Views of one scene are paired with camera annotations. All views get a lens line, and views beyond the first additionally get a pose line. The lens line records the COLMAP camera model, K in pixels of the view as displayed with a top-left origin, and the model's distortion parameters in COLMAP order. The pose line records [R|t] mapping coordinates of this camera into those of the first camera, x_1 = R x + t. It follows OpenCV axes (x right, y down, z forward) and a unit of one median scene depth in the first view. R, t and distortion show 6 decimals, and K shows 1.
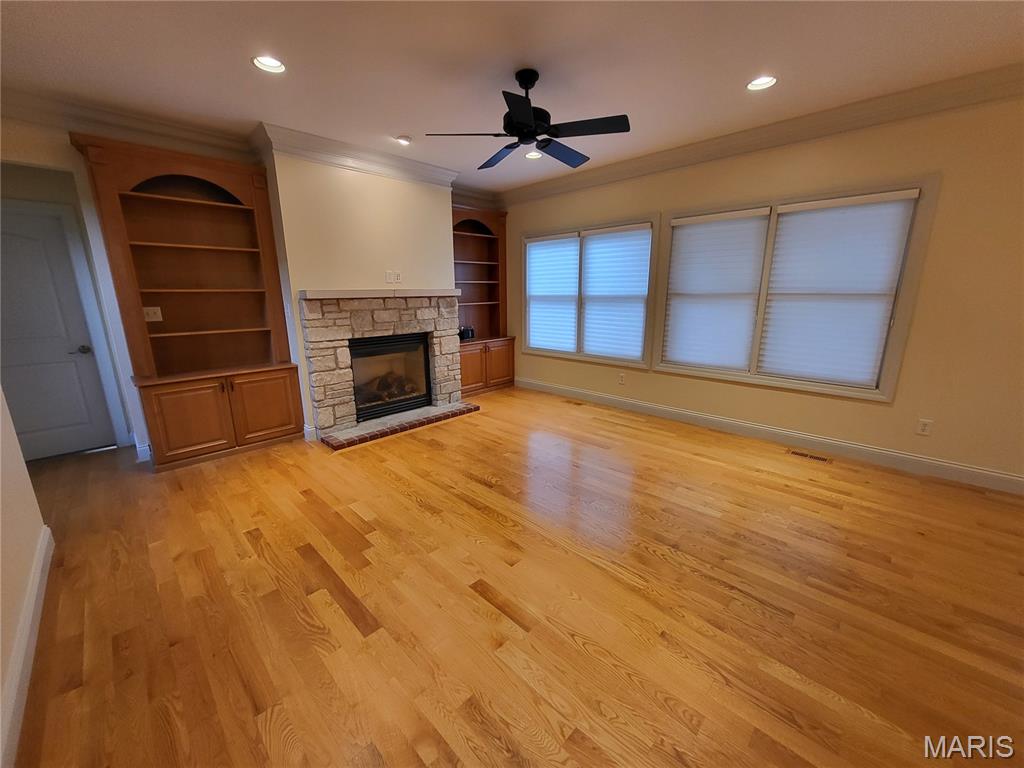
lens RADIAL K [[401.3, 0, 507.1], [0, 401.3, 387.9], [0, 0, 1]] dist [0.004095, -0.001483]
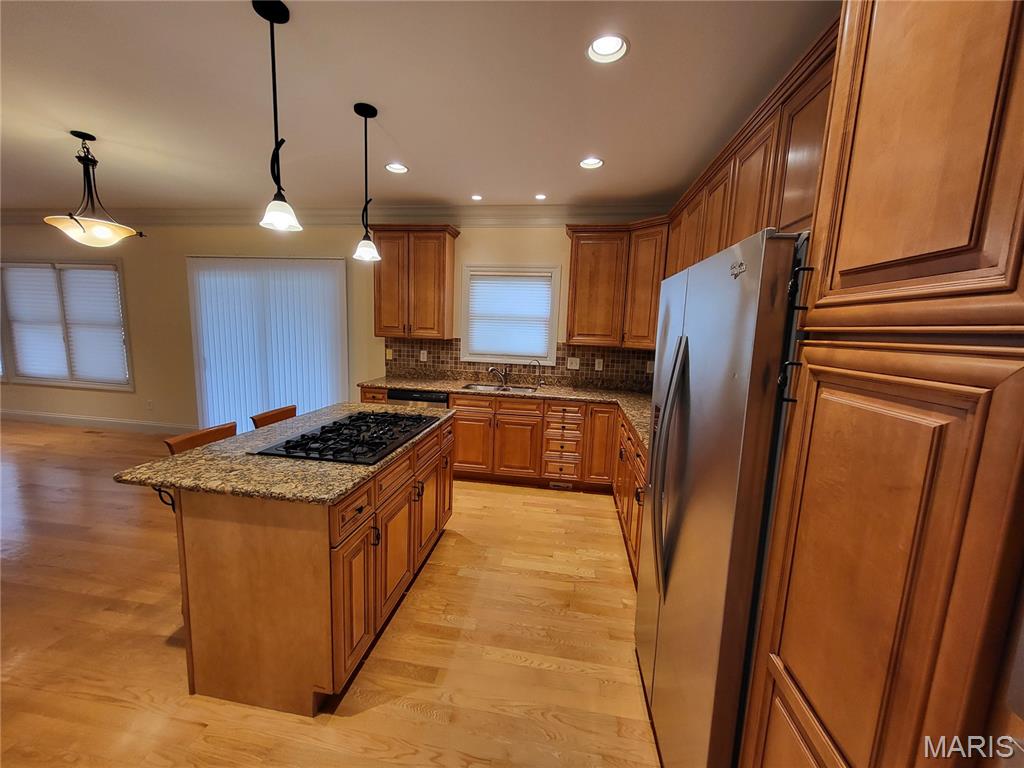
lens RADIAL K [[401.3, 0, 504.7], [0, 401.3, 384.1], [0, 0, 1]] dist [0.004095, -0.001483]
pose [[0.809617, -0.043079, 0.585375, 0.940636], [0.094438, 0.993870, -0.057473, 0.185328], [-0.579311, 0.101813, 0.808723, -0.907514]]
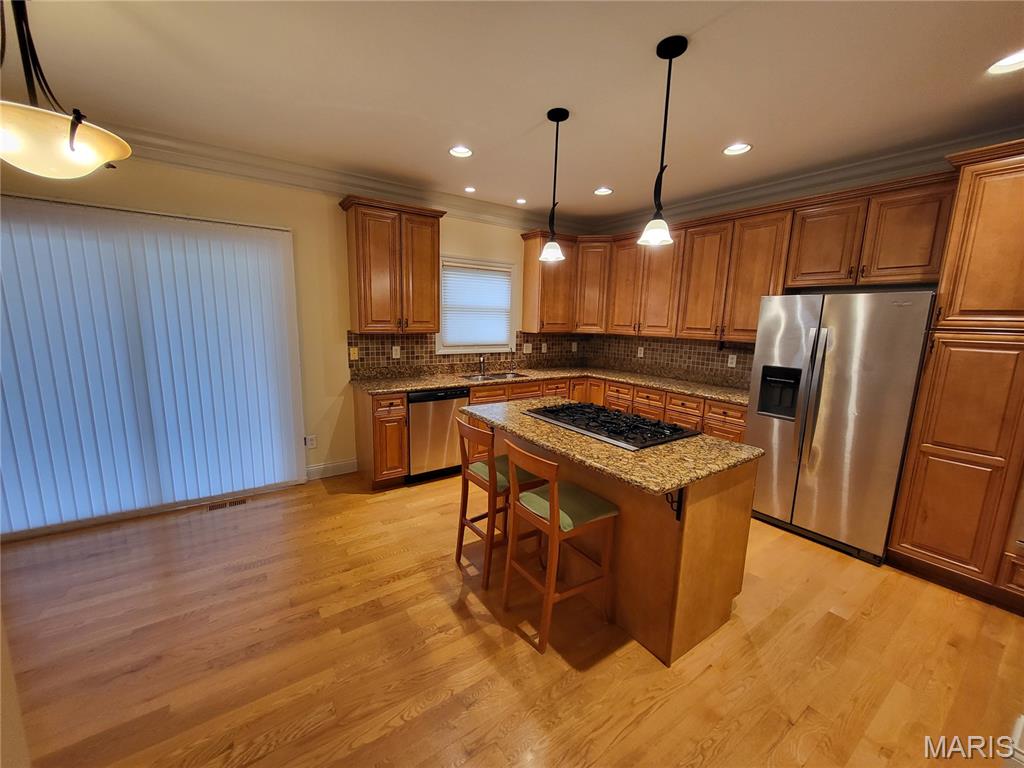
lens RADIAL K [[401.3, 0, 504.9], [0, 401.3, 385.2], [0, 0, 1]] dist [0.004095, -0.001483]
pose [[0.189510, -0.150135, 0.970333, 0.494202], [0.207179, 0.972105, 0.109946, 0.051197], [-0.959772, 0.180197, 0.215328, -0.357015]]
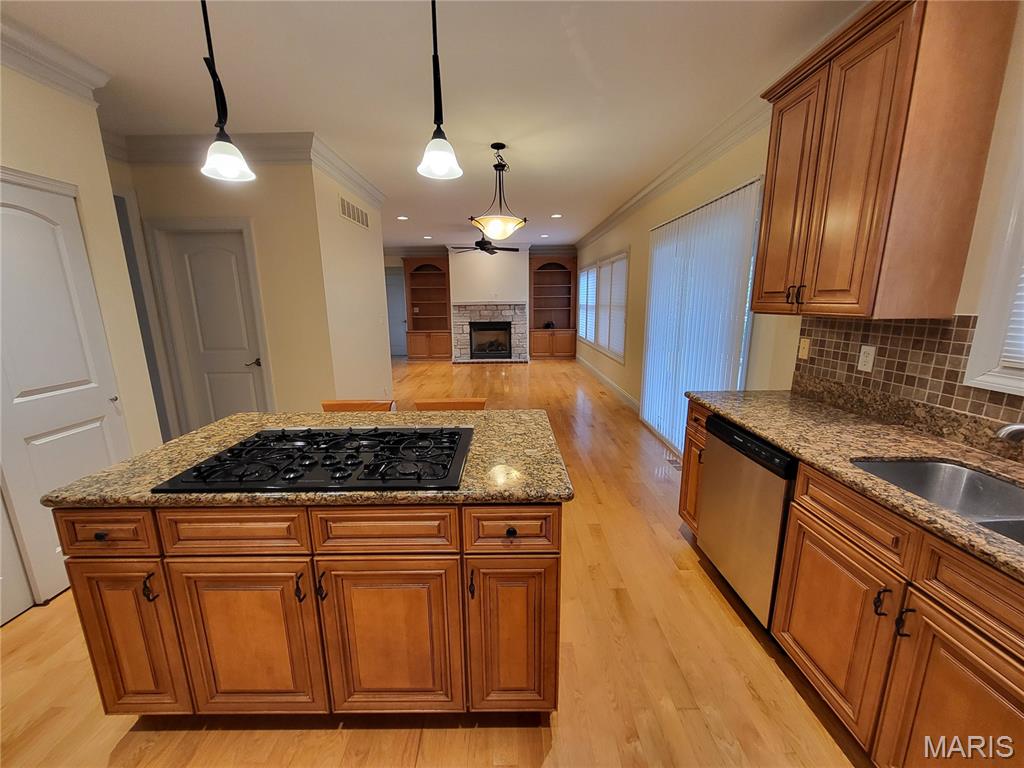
lens RADIAL K [[401.3, 0, 505.7], [0, 401.3, 383.6], [0, 0, 1]] dist [0.004095, -0.001483]
pose [[0.701081, 0.145290, -0.698124, 1.439158], [-0.161494, 0.985936, 0.043011, 0.100808], [0.694554, 0.082589, 0.714684, -0.521163]]
